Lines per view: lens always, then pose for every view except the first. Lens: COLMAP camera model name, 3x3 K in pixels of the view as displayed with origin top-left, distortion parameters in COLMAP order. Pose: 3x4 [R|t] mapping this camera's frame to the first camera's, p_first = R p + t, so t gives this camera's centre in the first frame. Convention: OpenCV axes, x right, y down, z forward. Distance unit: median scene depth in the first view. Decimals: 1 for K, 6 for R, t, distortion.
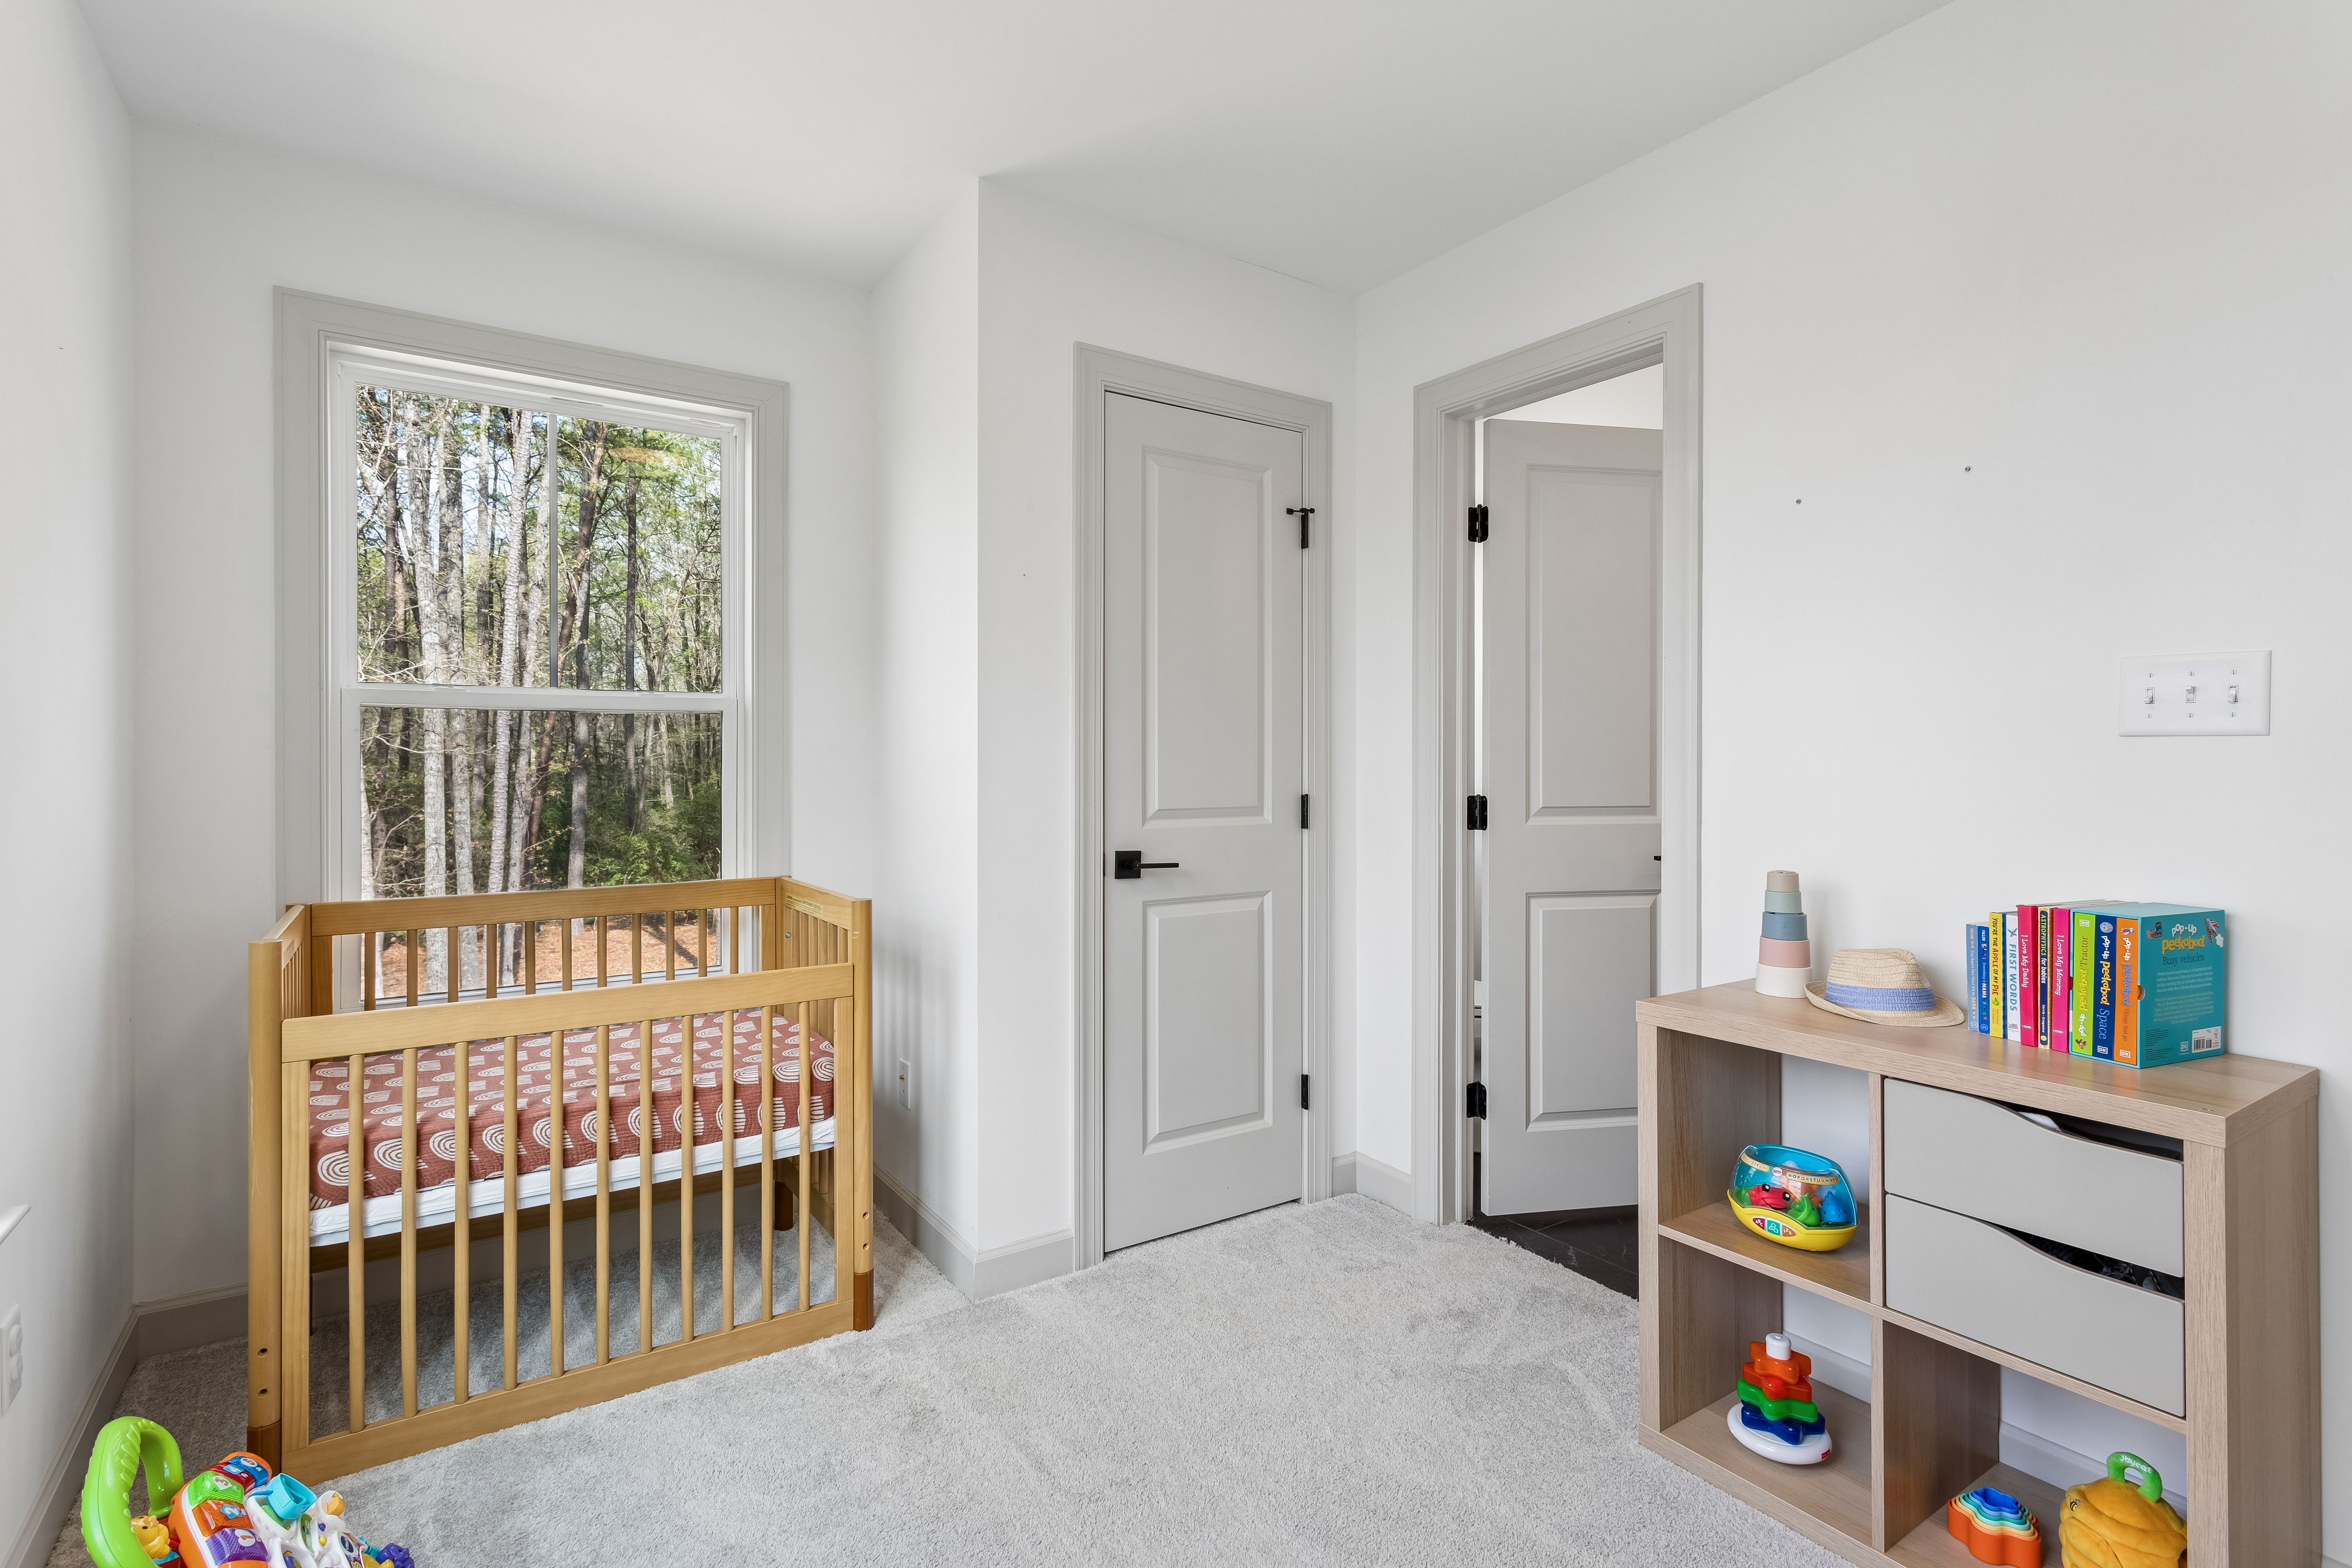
lens RADIAL K [[1127.7, 0, 1167.2], [0, 1127.7, 771.0], [0, 0, 1]] dist [0.010724, -0.000071]
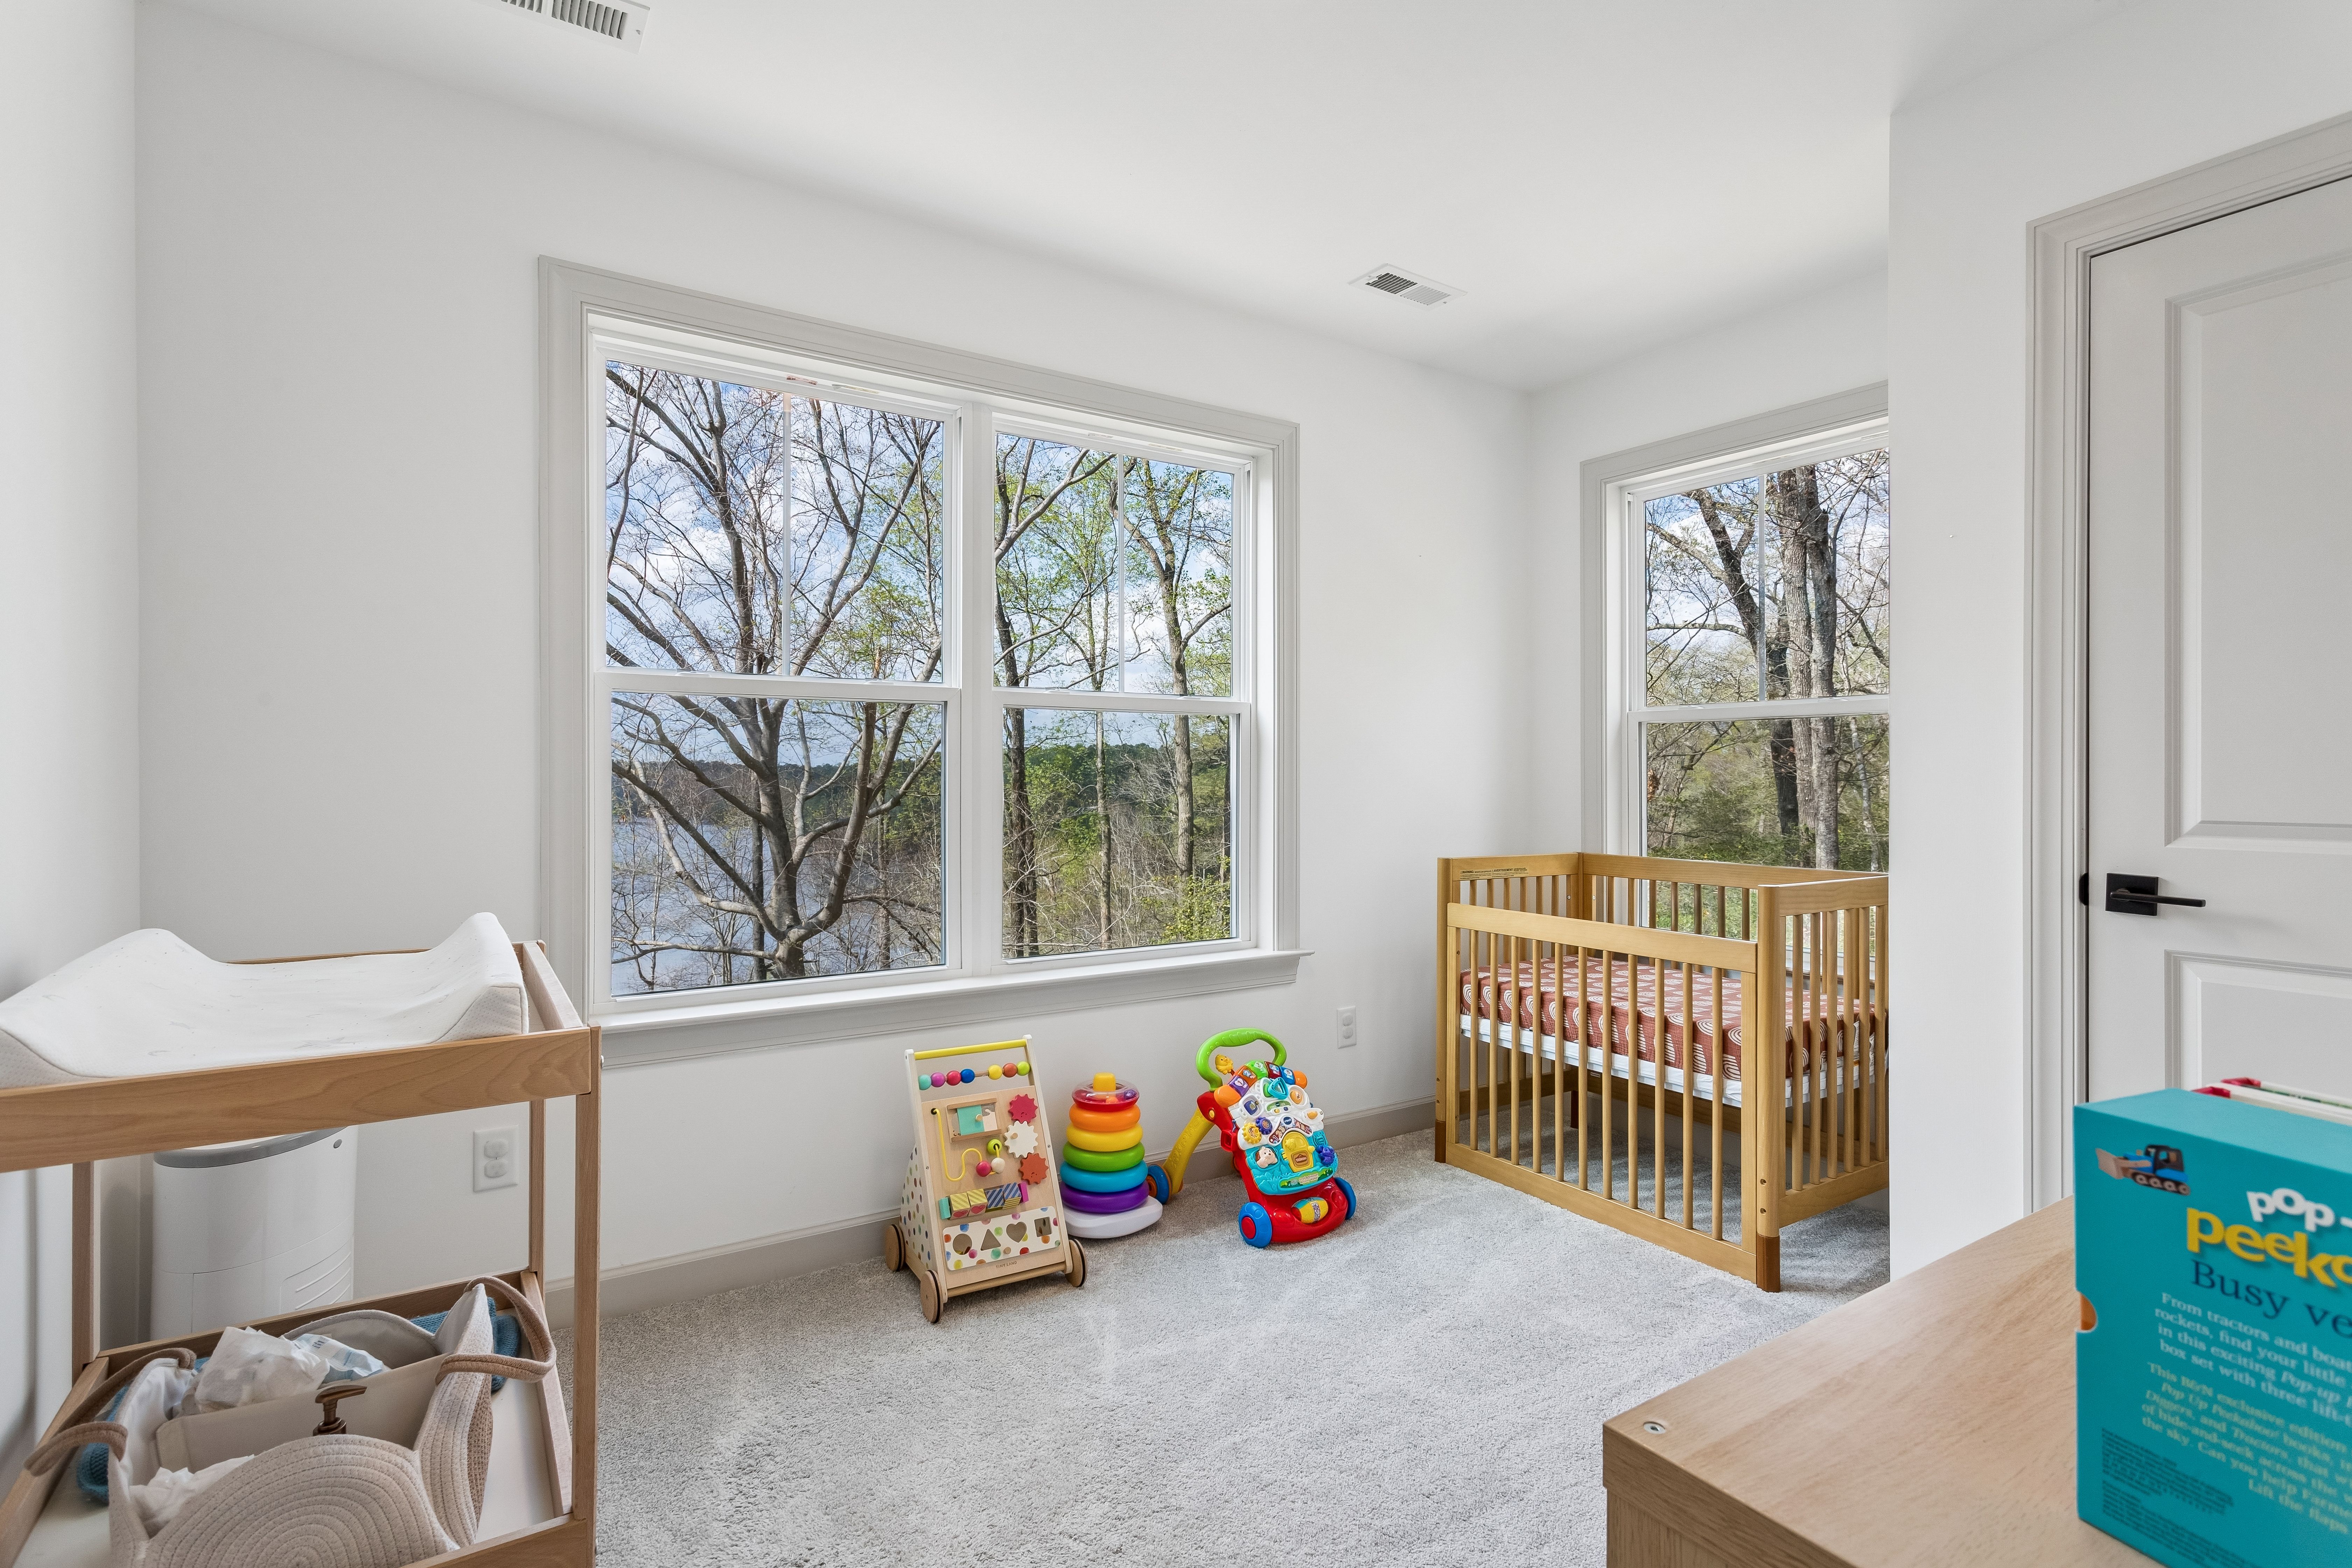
lens RADIAL K [[1127.7, 0, 1167.7], [0, 1127.7, 775.8], [0, 0, 1]] dist [0.010724, -0.000071]
pose [[-0.012714, 0.003139, -0.999914, 0.713778], [-0.006943, 0.999971, 0.003227, 0.009258], [0.999895, 0.006983, -0.012691, 0.398169]]
